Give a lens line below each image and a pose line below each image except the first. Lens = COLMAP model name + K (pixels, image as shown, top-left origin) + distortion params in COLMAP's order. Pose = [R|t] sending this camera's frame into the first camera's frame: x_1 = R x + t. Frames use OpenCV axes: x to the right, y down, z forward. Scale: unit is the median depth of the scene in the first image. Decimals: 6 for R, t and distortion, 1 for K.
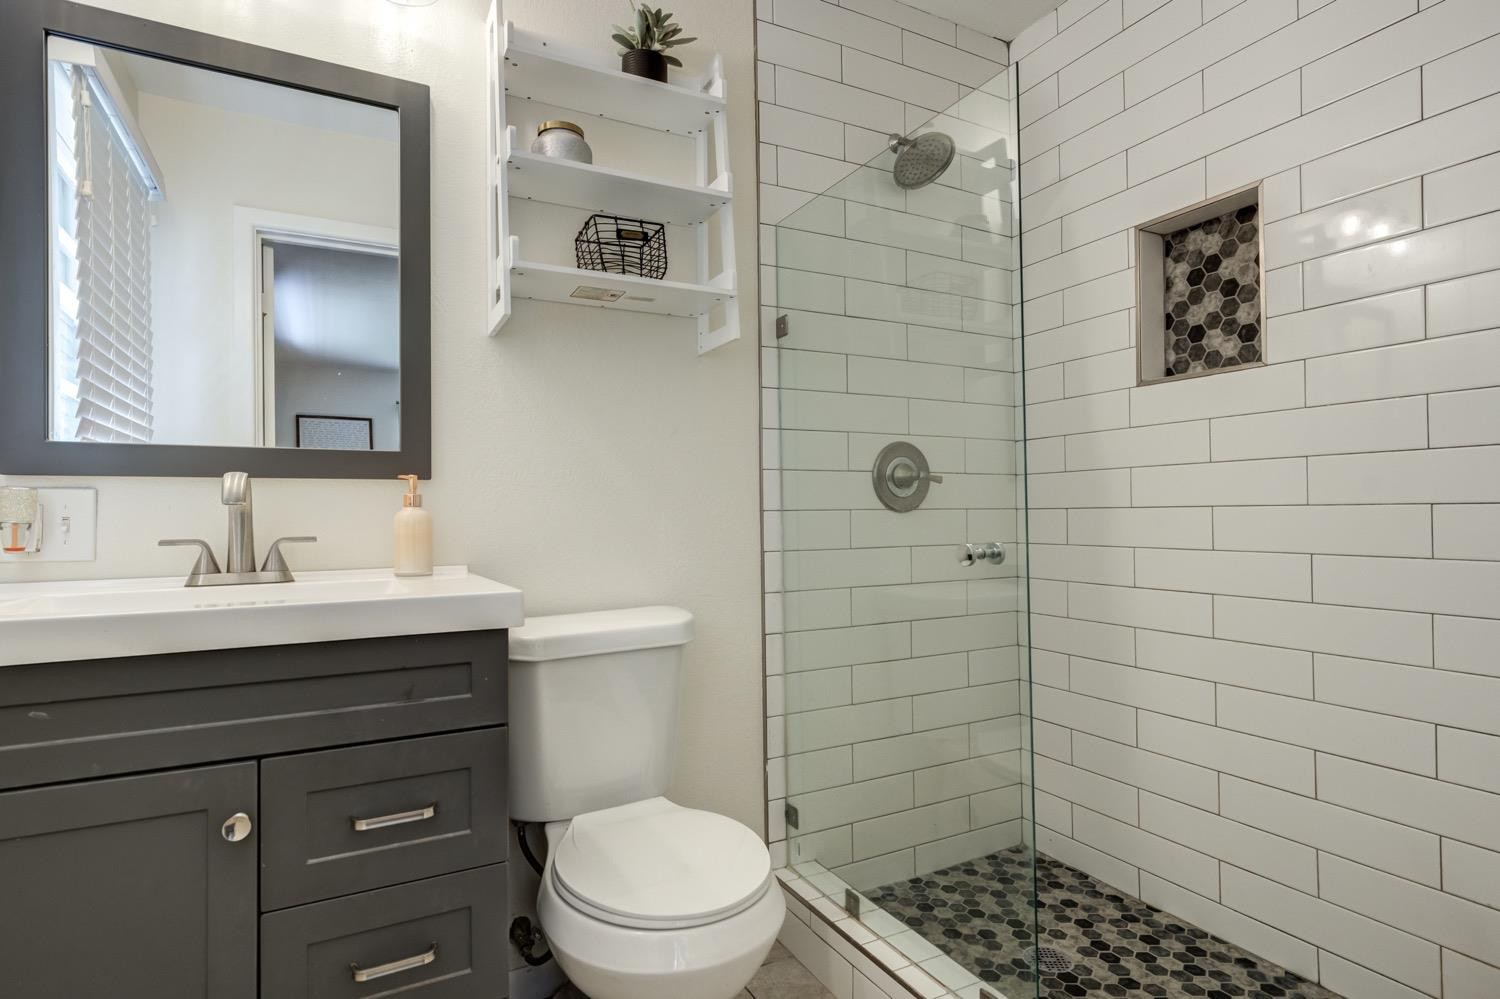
lens RADIAL K [[794.9, 0, 752.0], [0, 794.9, 503.8], [0, 0, 1]] dist [0.012105, -0.004665]
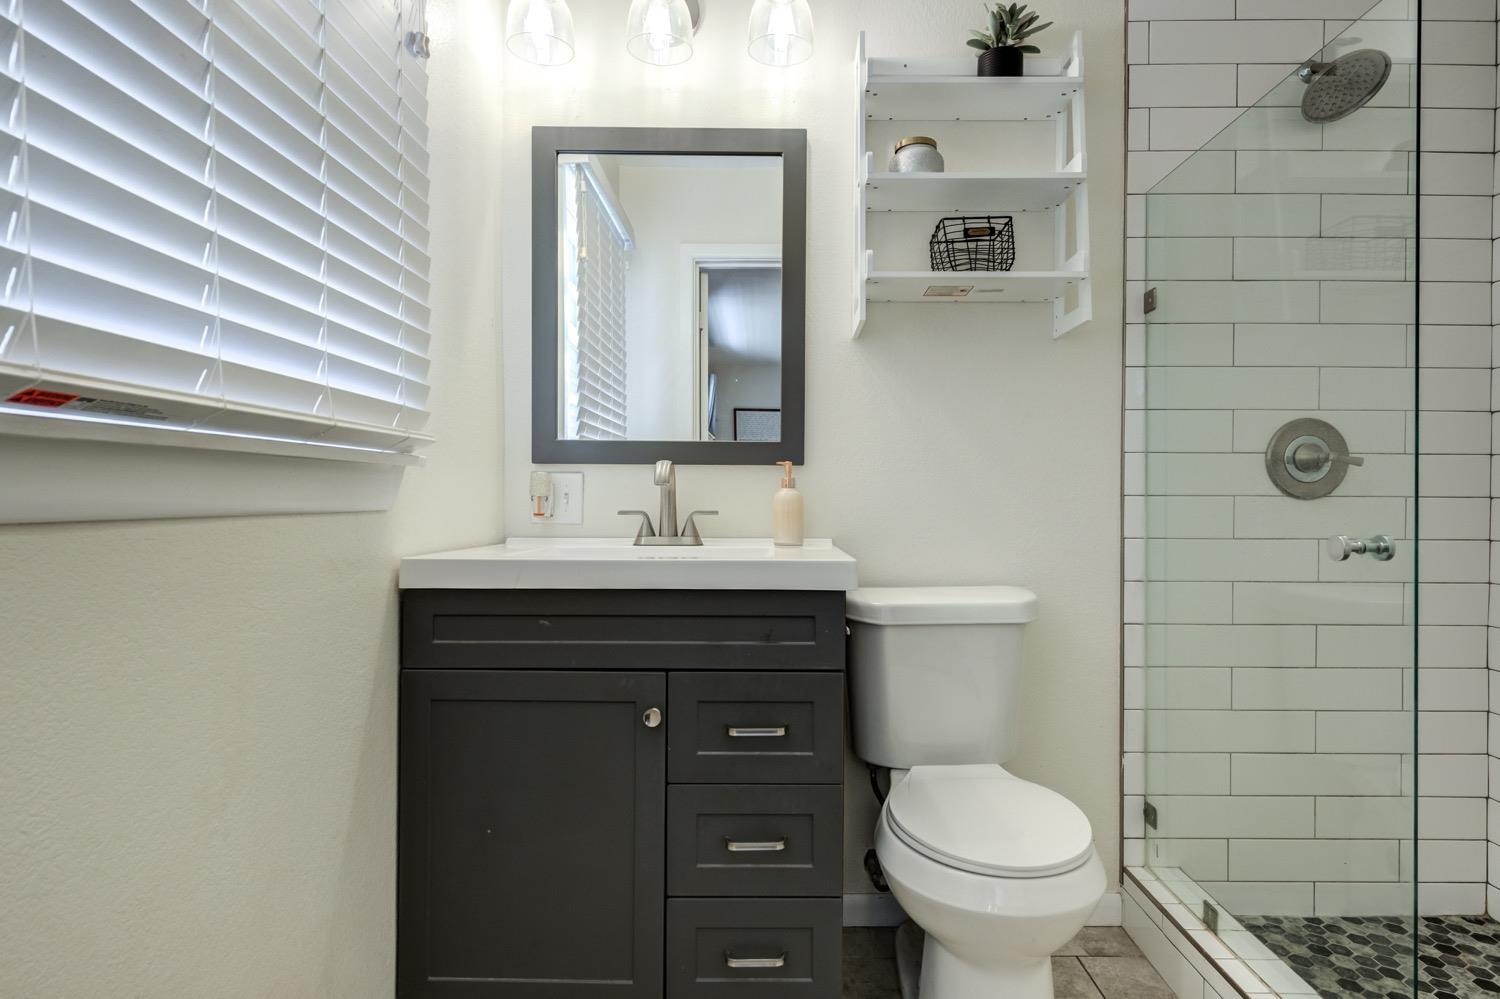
lens RADIAL K [[794.9, 0, 752.0], [0, 794.9, 503.8], [0, 0, 1]] dist [0.012105, -0.004665]
pose [[0.877281, 0.018843, -0.479607, 0.091529], [-0.008206, 0.999672, 0.024265, -0.000942], [0.479907, -0.017351, 0.877148, -0.070033]]
